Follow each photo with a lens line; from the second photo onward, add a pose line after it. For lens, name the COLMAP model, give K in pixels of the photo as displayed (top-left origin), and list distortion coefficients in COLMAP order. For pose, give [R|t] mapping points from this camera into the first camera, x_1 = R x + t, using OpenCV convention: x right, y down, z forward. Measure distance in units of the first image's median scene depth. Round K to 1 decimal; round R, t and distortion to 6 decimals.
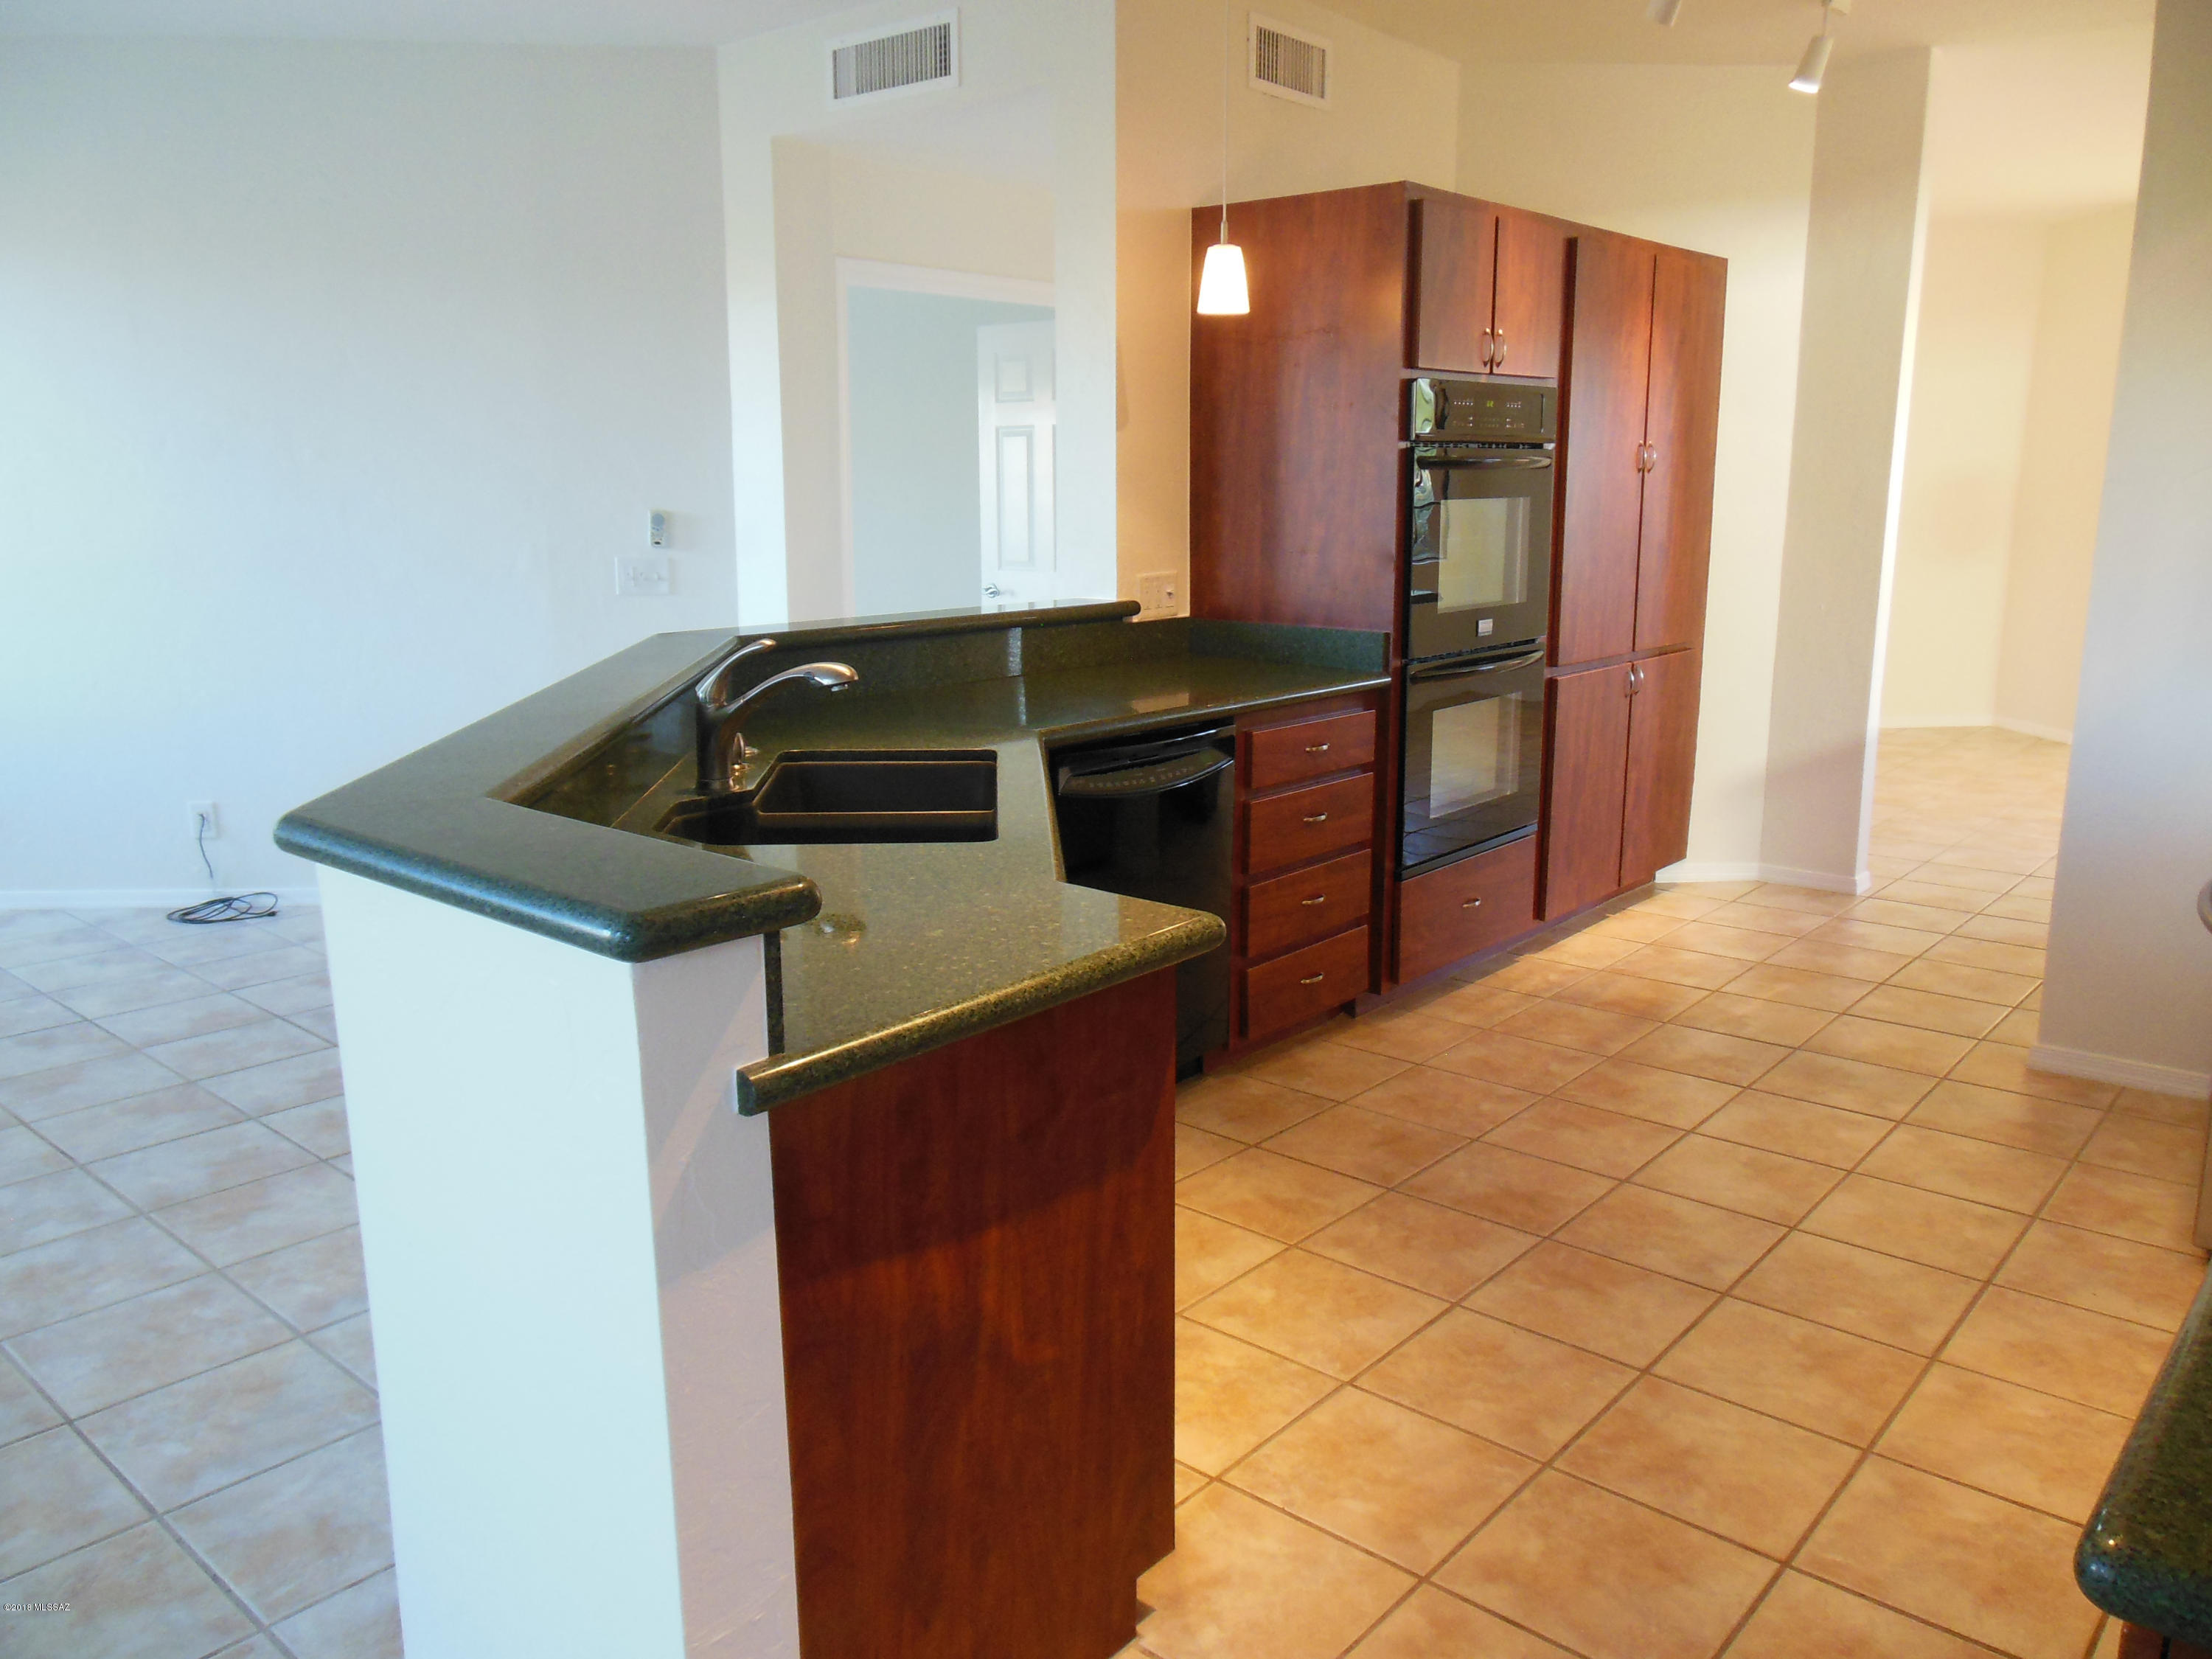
lens RADIAL K [[1649.0, 0, 1106.0], [0, 1649.0, 829.5], [0, 0, 1]] dist [-0.064573, 0.098894]
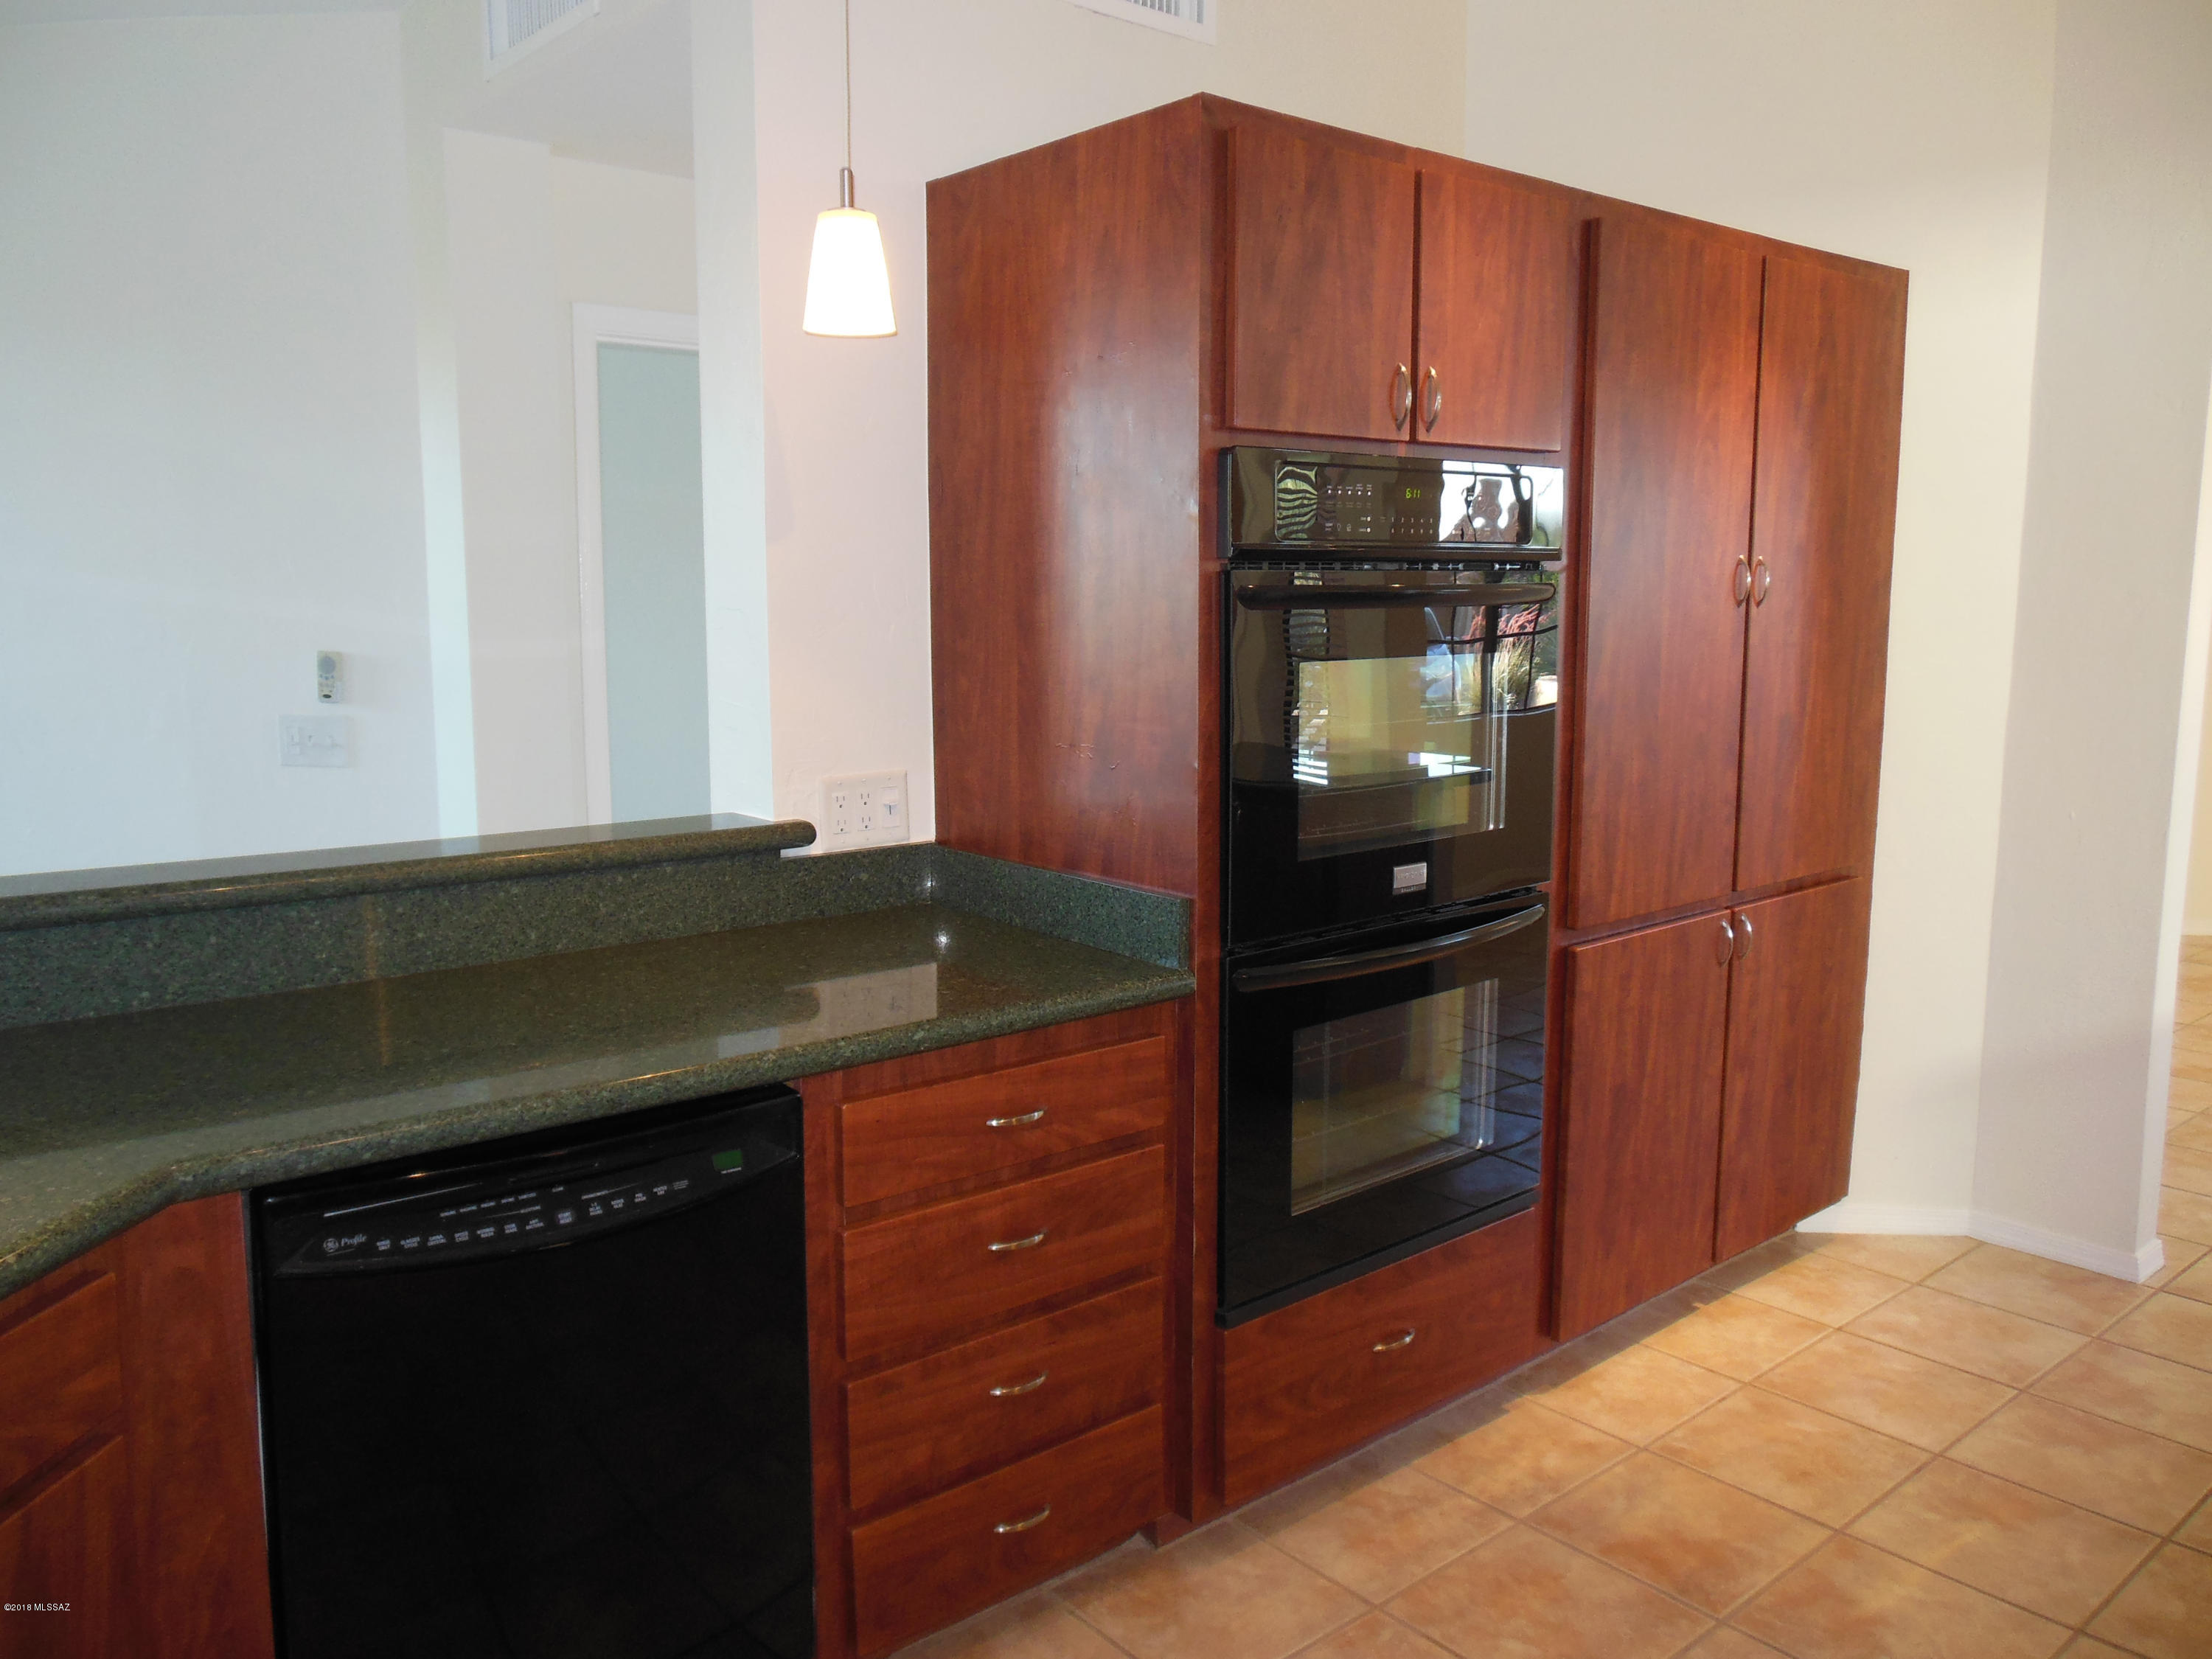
lens RADIAL K [[1649.0, 0, 1106.0], [0, 1649.0, 829.5], [0, 0, 1]] dist [-0.064573, 0.098894]
pose [[0.987497, 0.025555, -0.155553, 0.224687], [-0.035622, 0.997423, -0.062277, -0.104470], [0.153561, 0.067039, 0.985862, 0.432463]]
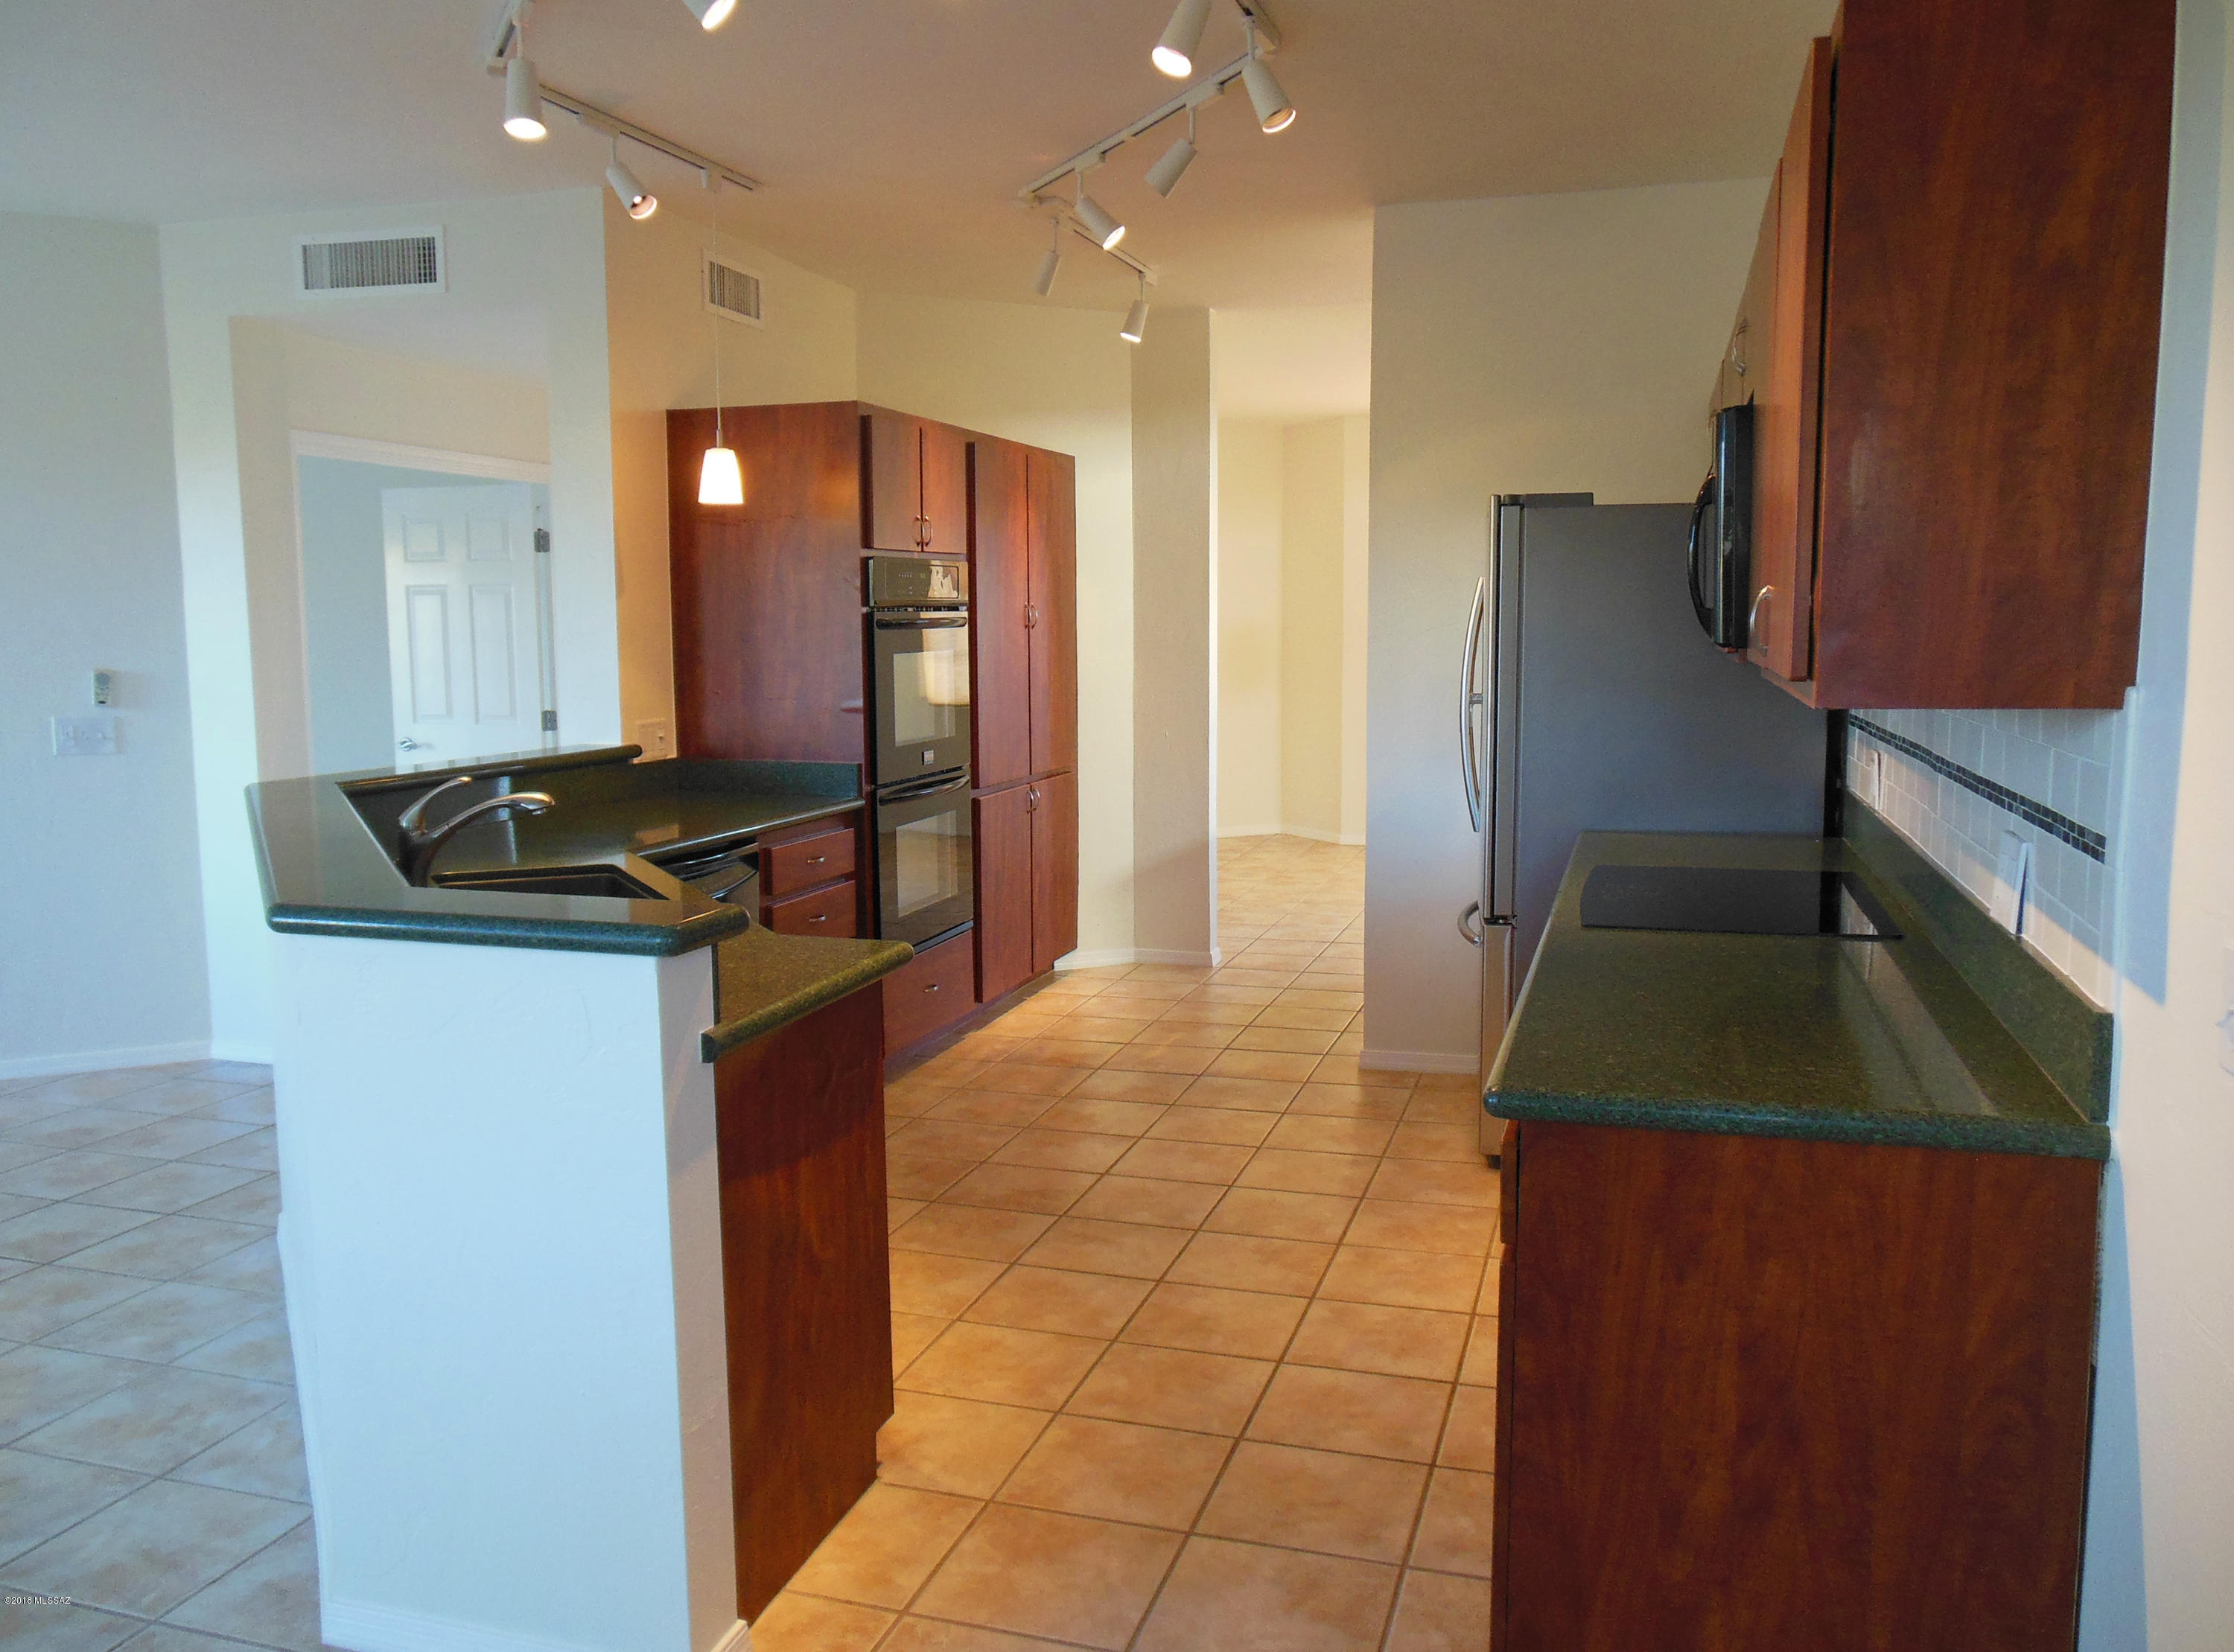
lens RADIAL K [[1719.7, 0, 1067.6], [0, 1719.7, 818.2], [0, 0, 1]] dist [-0.078611, 0.202059]
pose [[0.923748, -0.045926, 0.380238, -0.164074], [0.082801, 0.993253, -0.081191, 0.033747], [-0.373944, 0.106484, 0.921318, -0.205310]]
